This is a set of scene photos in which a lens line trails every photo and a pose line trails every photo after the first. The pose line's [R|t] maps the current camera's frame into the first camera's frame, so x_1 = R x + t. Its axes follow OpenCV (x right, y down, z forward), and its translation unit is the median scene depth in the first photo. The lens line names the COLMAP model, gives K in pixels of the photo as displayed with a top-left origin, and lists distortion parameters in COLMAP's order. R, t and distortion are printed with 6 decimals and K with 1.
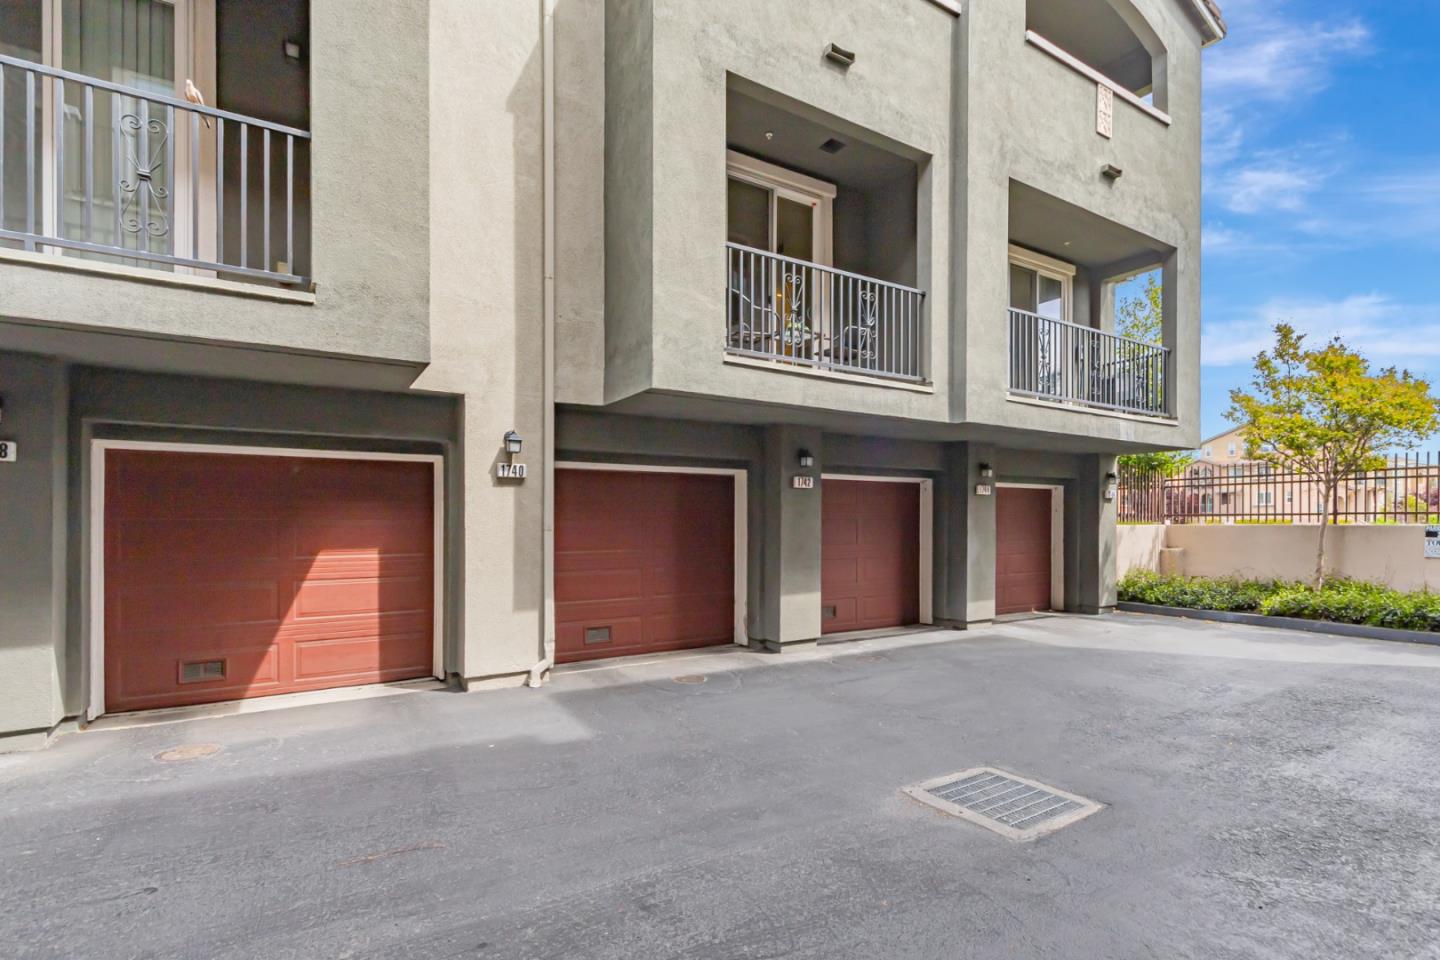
lens RADIAL K [[700.2, 0, 739.8], [0, 700.2, 512.4], [0, 0, 1]] dist [0.001181, 0.000481]
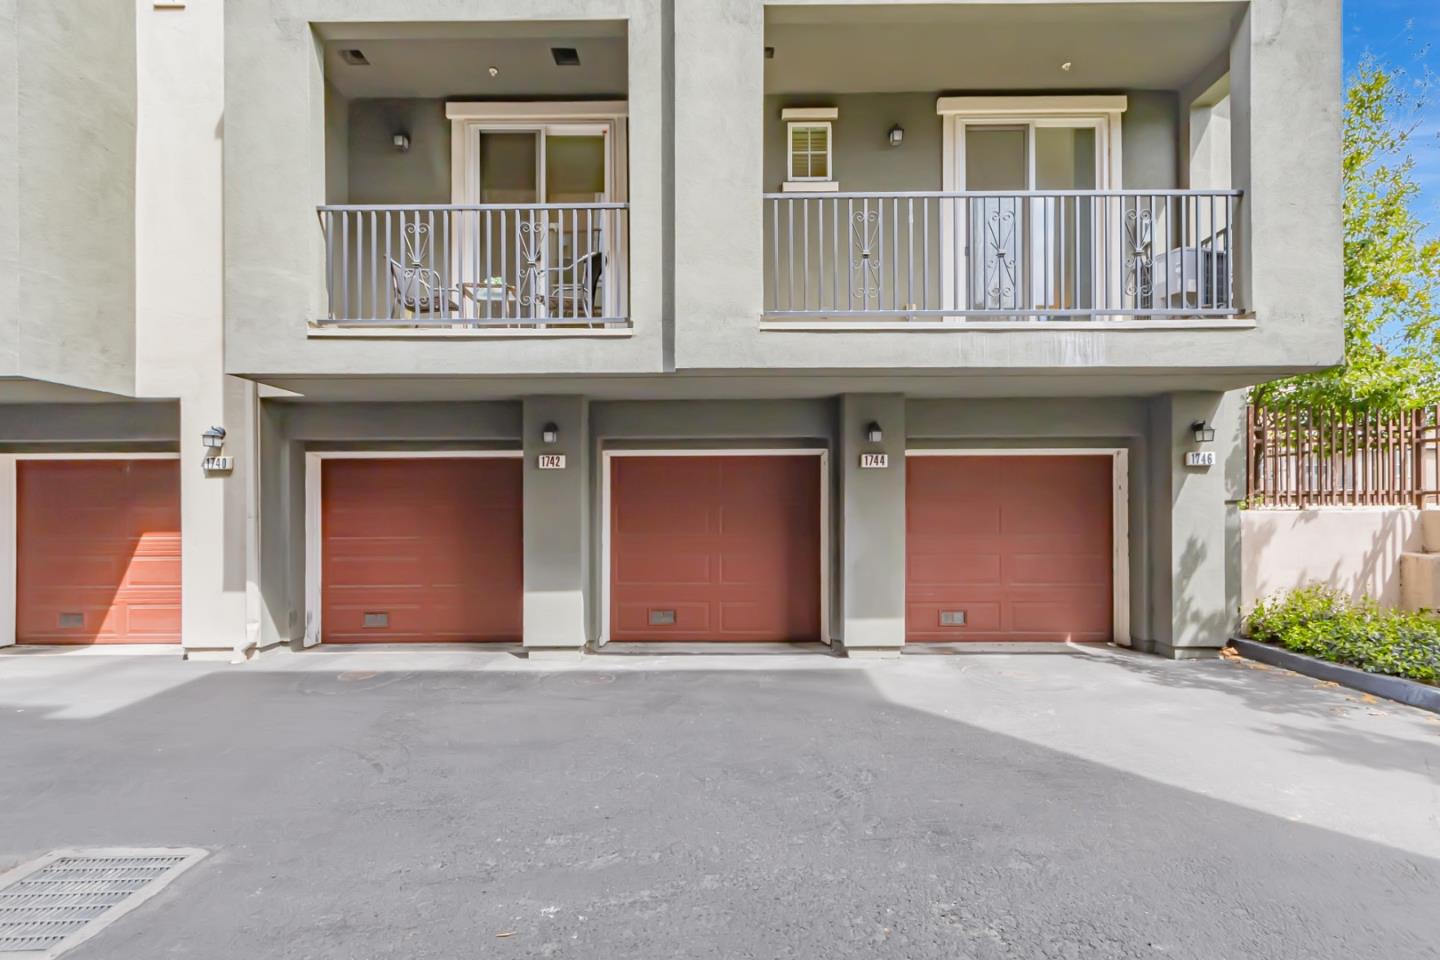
lens RADIAL K [[652.0, 0, 722.9], [0, 652.0, 496.8], [0, 0, 1]] dist [0.004696, 0.000348]
pose [[0.836888, -0.013288, -0.547213, 0.576755], [0.011899, 0.999911, -0.006082, 0.005537], [0.547245, -0.001421, 0.836971, 0.367234]]
